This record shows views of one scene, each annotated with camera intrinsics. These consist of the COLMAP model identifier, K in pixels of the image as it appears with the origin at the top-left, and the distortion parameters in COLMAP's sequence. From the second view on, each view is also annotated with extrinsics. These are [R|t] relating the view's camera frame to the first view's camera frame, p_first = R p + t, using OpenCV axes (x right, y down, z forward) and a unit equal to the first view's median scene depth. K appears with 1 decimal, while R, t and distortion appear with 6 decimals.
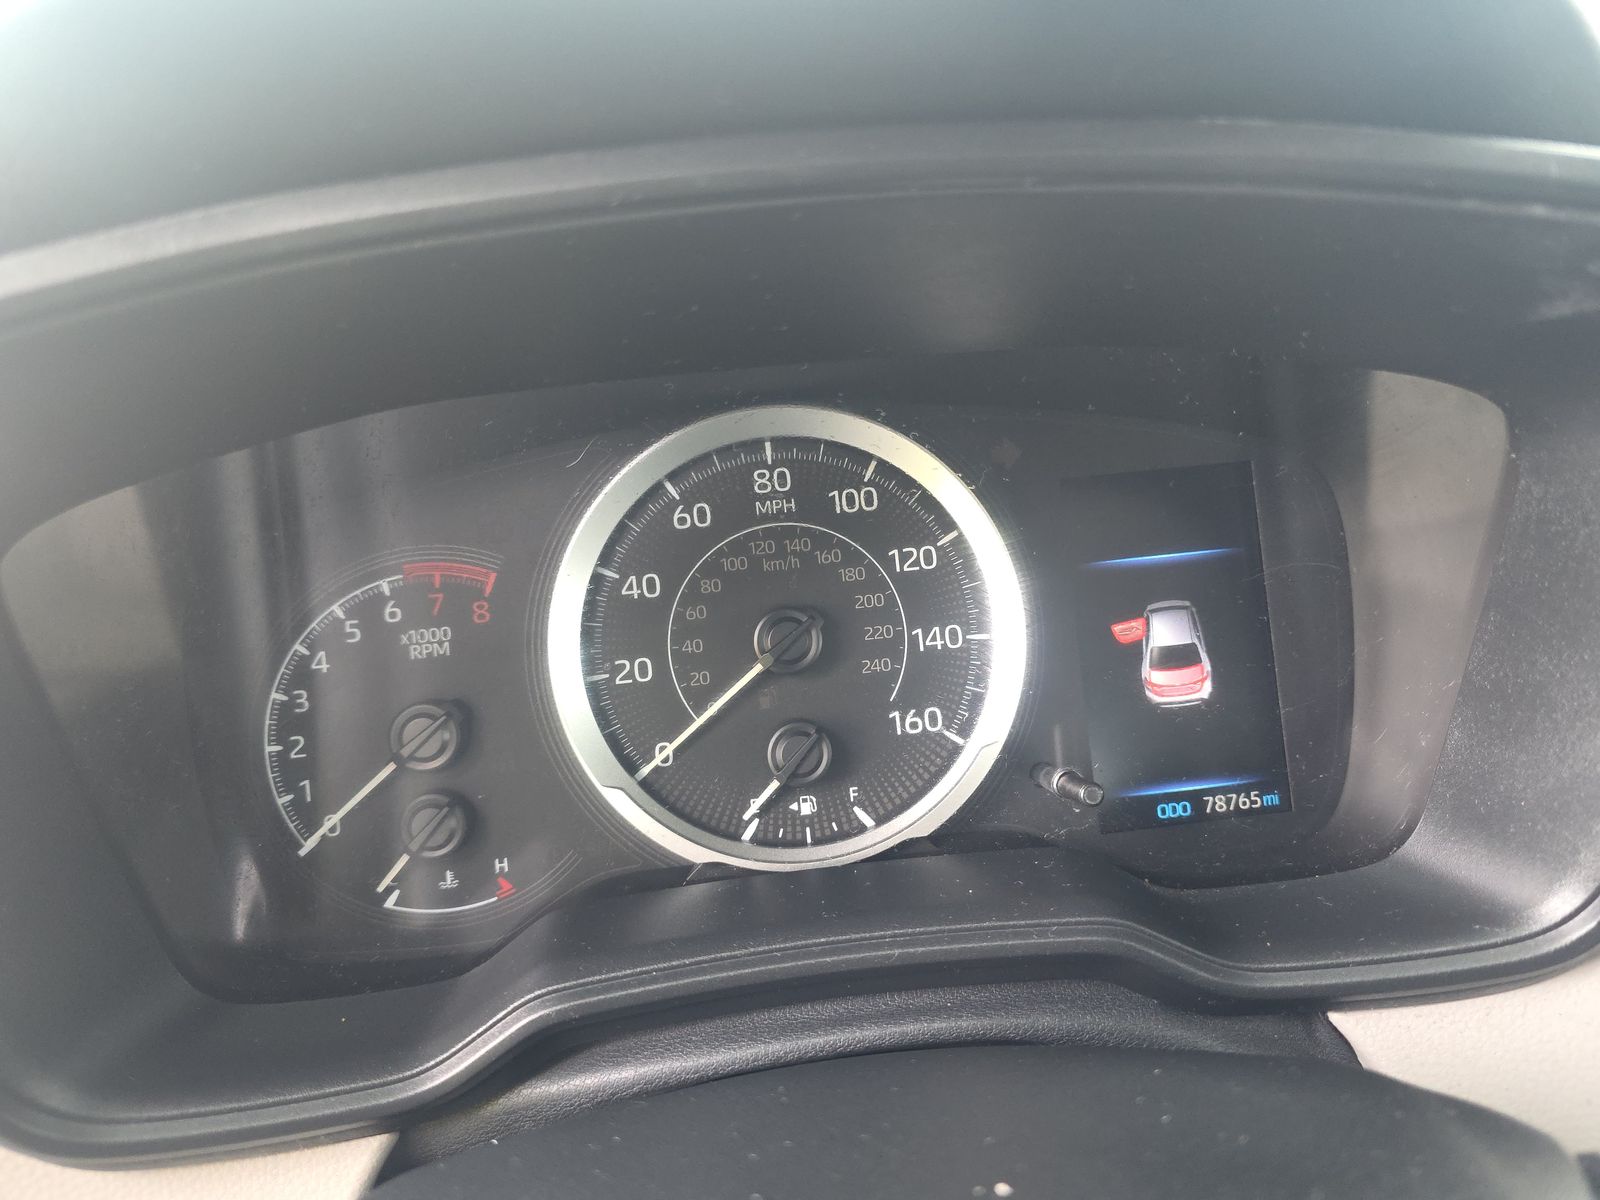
lens RADIAL K [[1115.4, 0, 801.4], [0, 1115.4, 616.3], [0, 0, 1]] dist [0.048827, -0.060626]
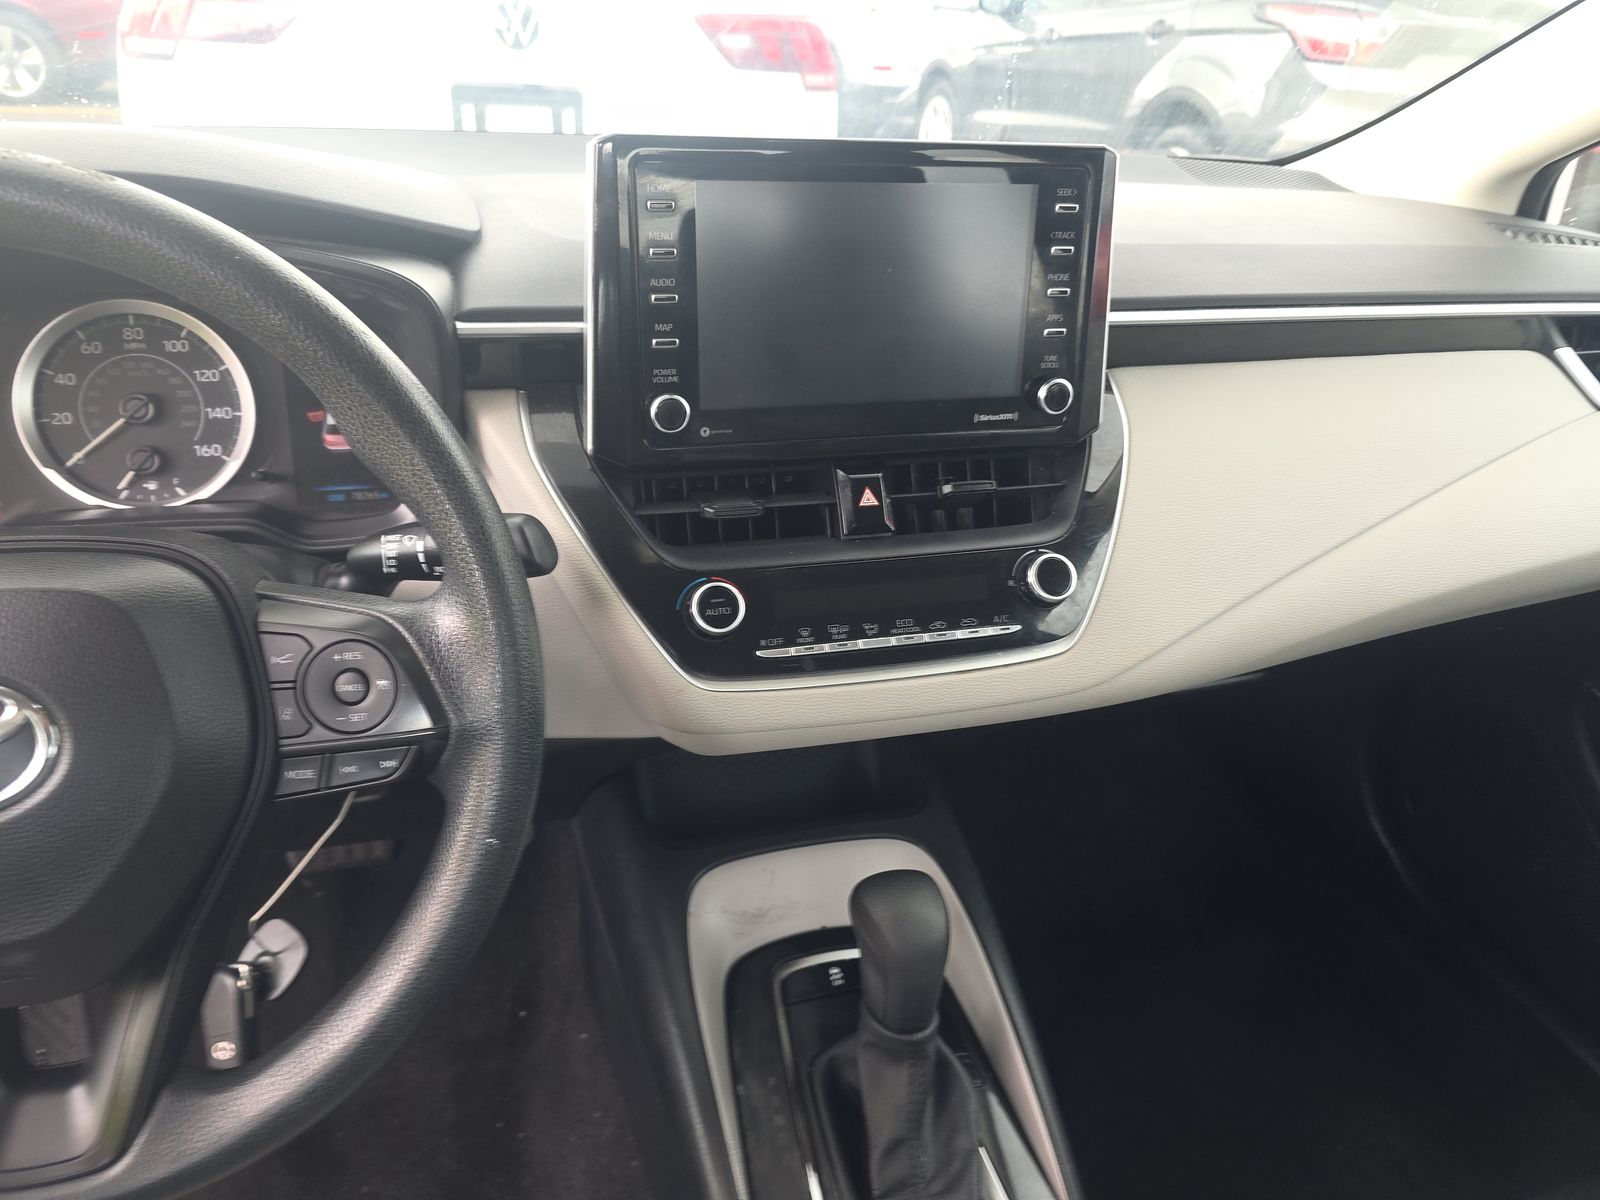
lens RADIAL K [[1115.4, 0, 801.4], [0, 1115.4, 616.3], [0, 0, 1]] dist [0.048827, -0.060626]
pose [[0.976719, 0.027121, 0.212800, 0.790267], [-0.056623, 0.989390, 0.133798, 0.054443], [-0.206913, -0.142732, 0.967892, -1.456708]]
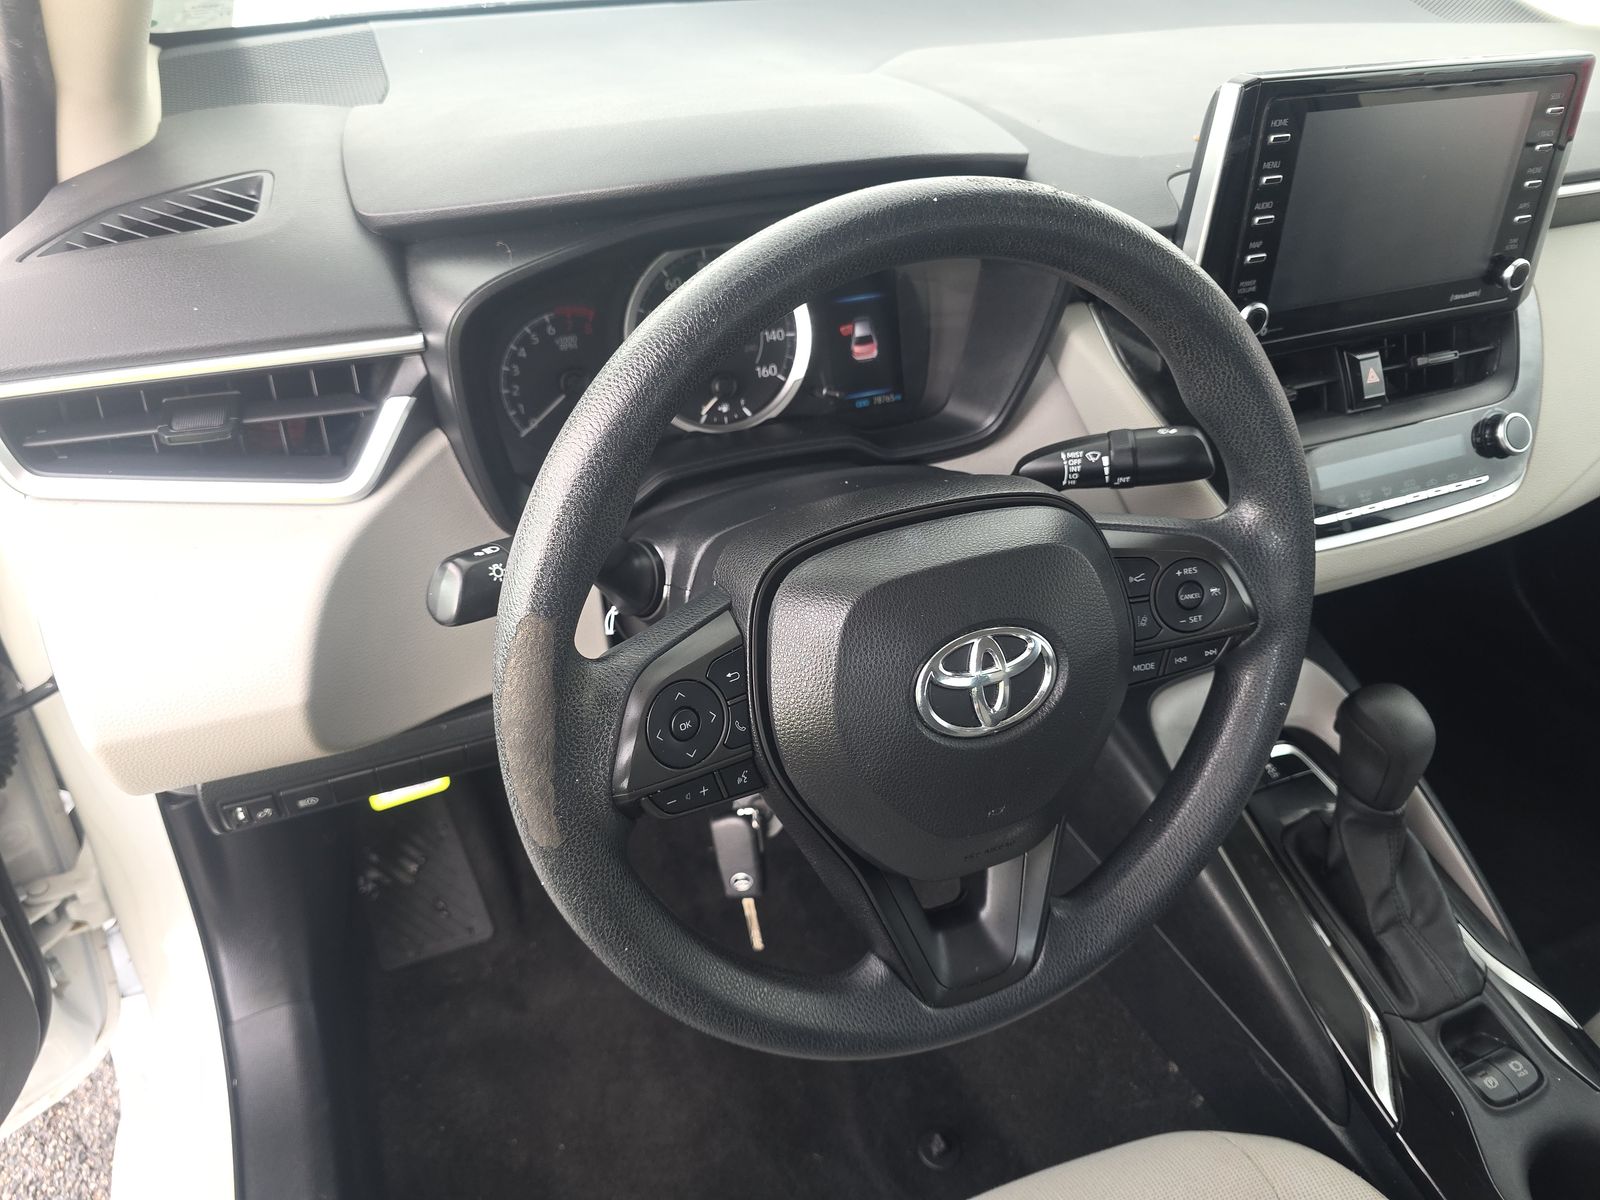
lens RADIAL K [[1113.5, 0, 790.7], [0, 1113.5, 597.0], [0, 0, 1]] dist [0.050086, -0.062325]
pose [[0.946434, -0.095526, 0.308444, -0.646358], [-0.001292, 0.954110, 0.299455, -0.164892], [-0.322896, -0.283812, 0.902878, -1.355977]]
